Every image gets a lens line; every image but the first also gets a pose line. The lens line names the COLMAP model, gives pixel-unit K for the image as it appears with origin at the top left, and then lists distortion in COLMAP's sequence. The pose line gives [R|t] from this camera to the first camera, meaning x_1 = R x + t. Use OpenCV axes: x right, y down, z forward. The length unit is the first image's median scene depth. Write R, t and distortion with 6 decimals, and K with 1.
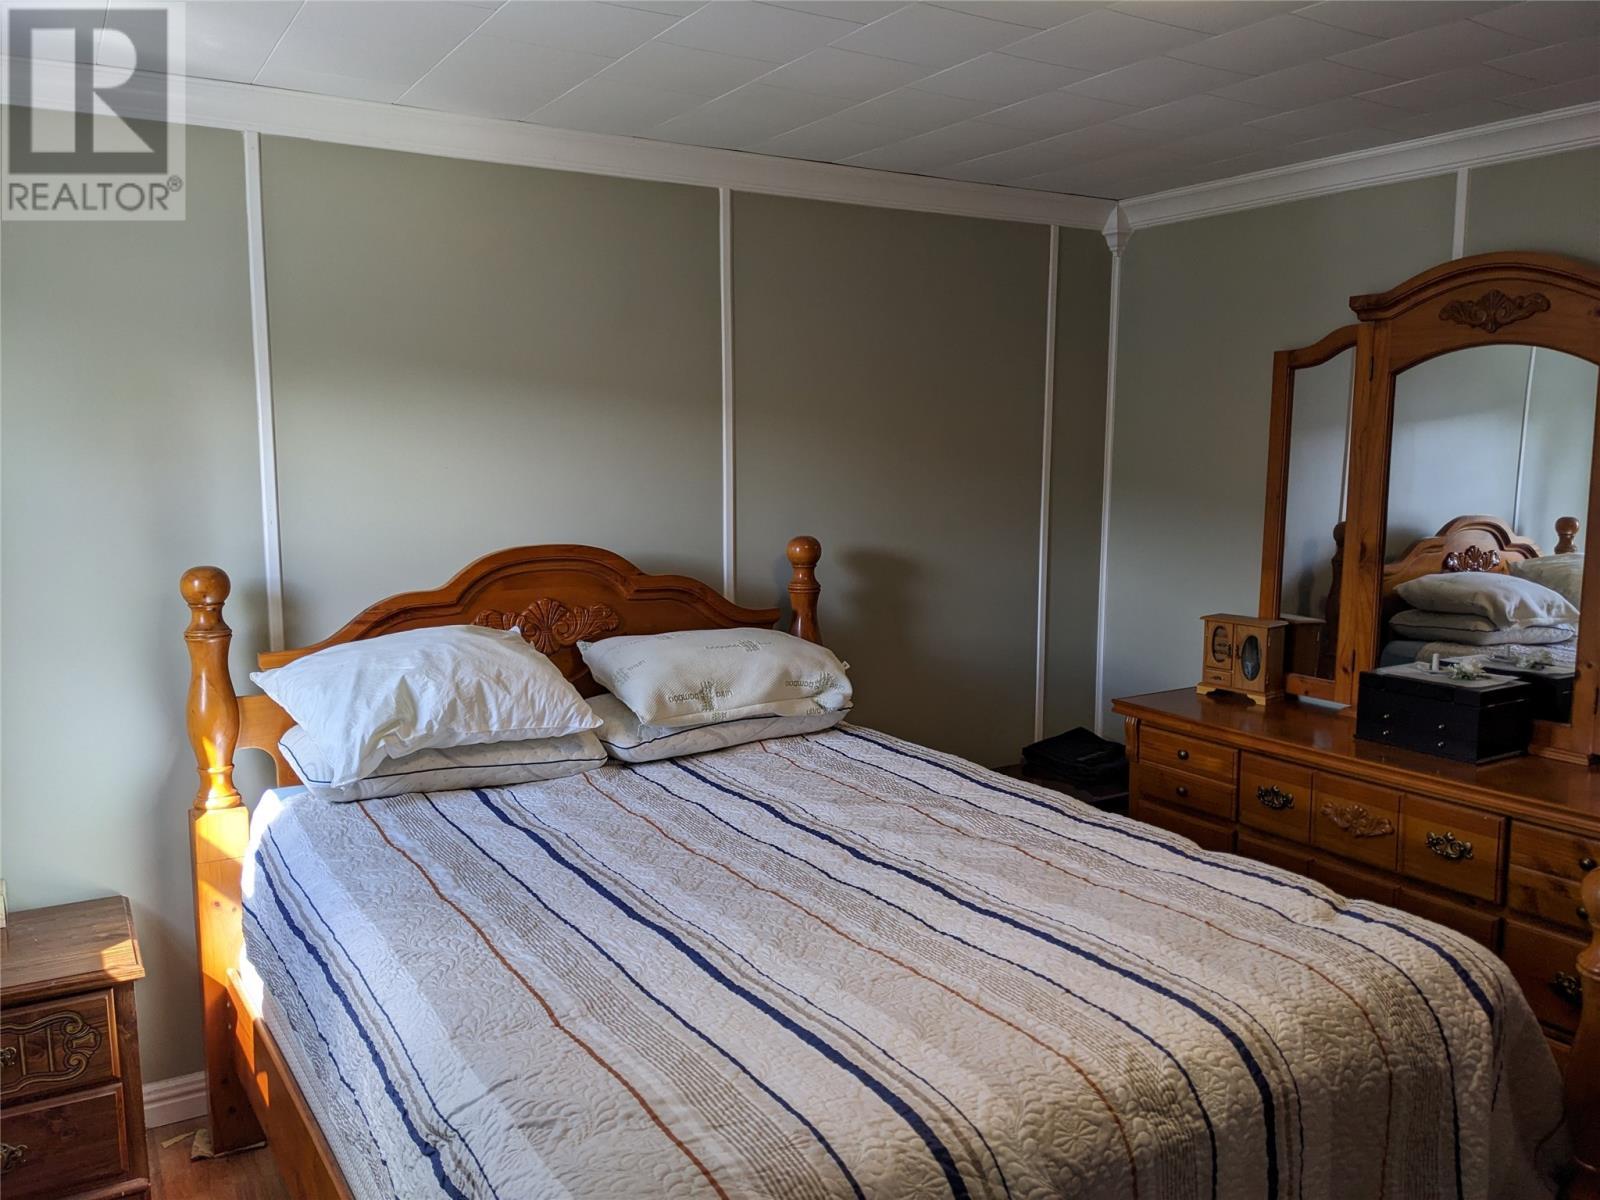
lens RADIAL K [[1263.7, 0, 792.6], [0, 1263.7, 590.4], [0, 0, 1]] dist [0.062286, -0.094508]
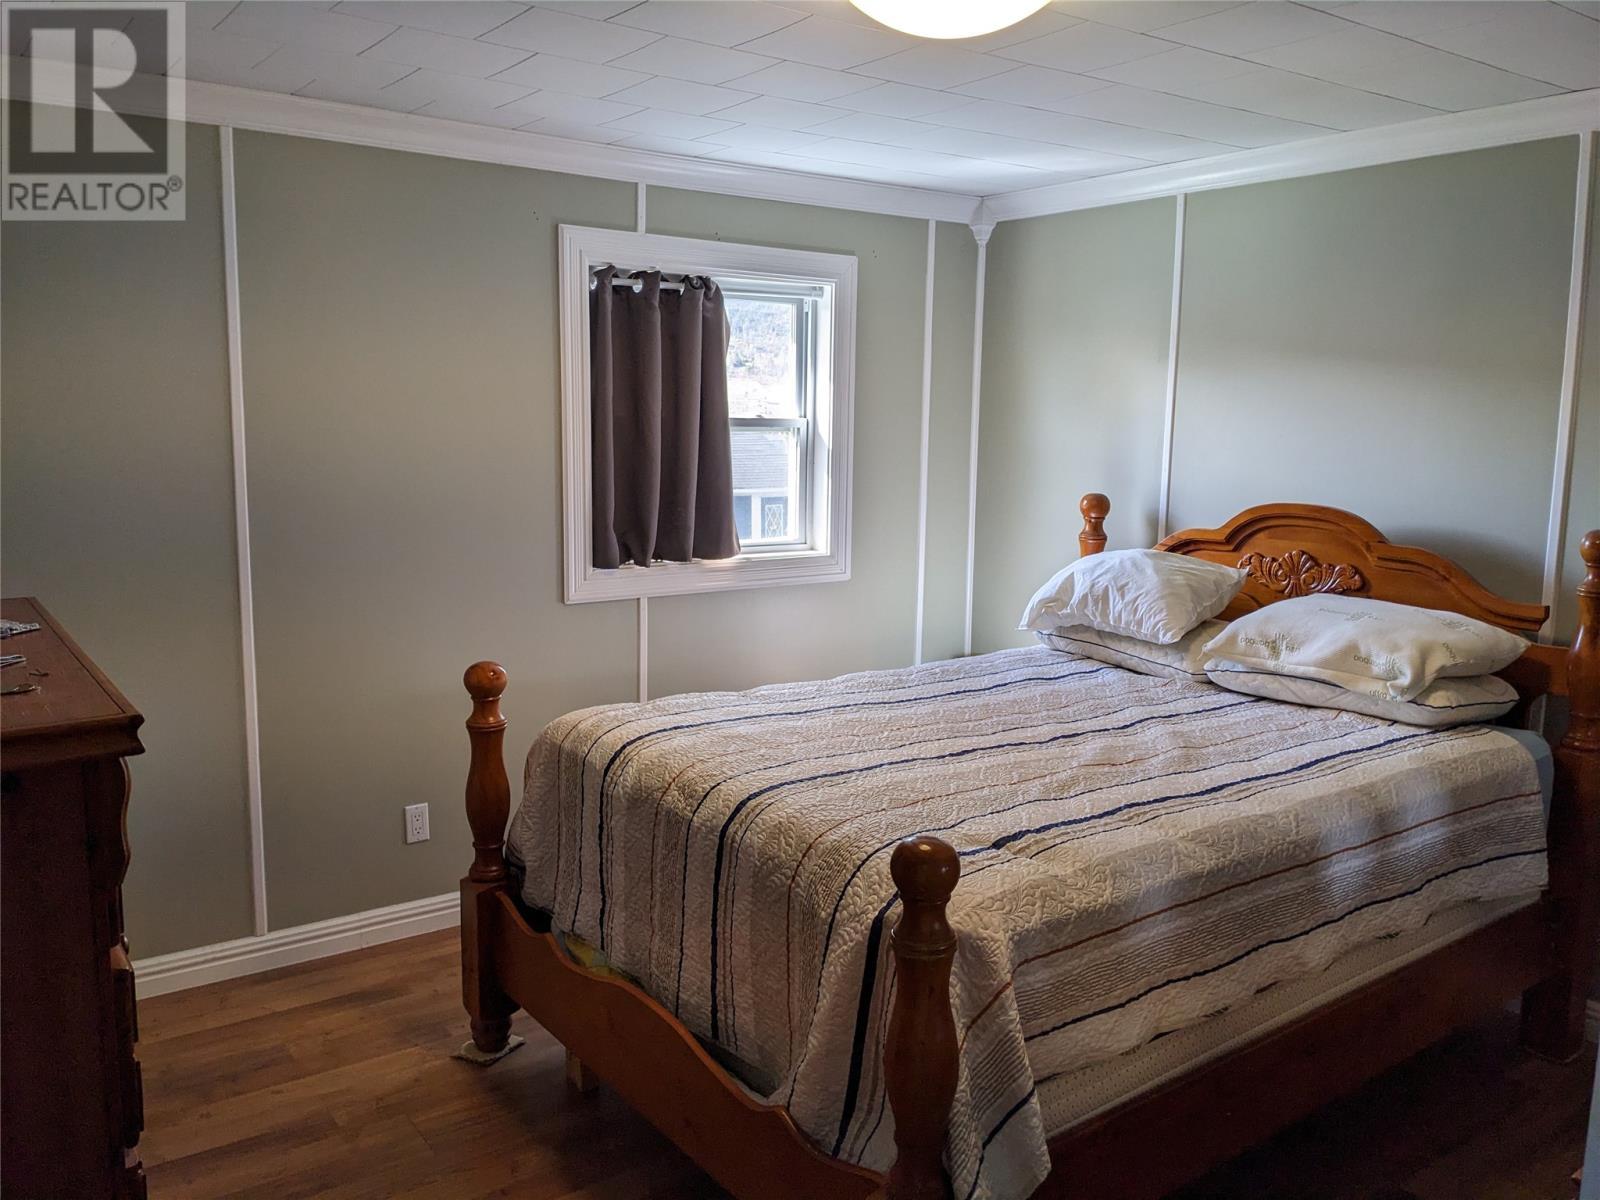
lens RADIAL K [[1263.7, 0, 791.4], [0, 1263.7, 606.6], [0, 0, 1]] dist [0.062286, -0.094508]
pose [[0.066937, 0.150714, -0.986309, 1.035461], [-0.137181, 0.980528, 0.140521, -0.048988], [0.988282, 0.125897, 0.086309, 0.524683]]
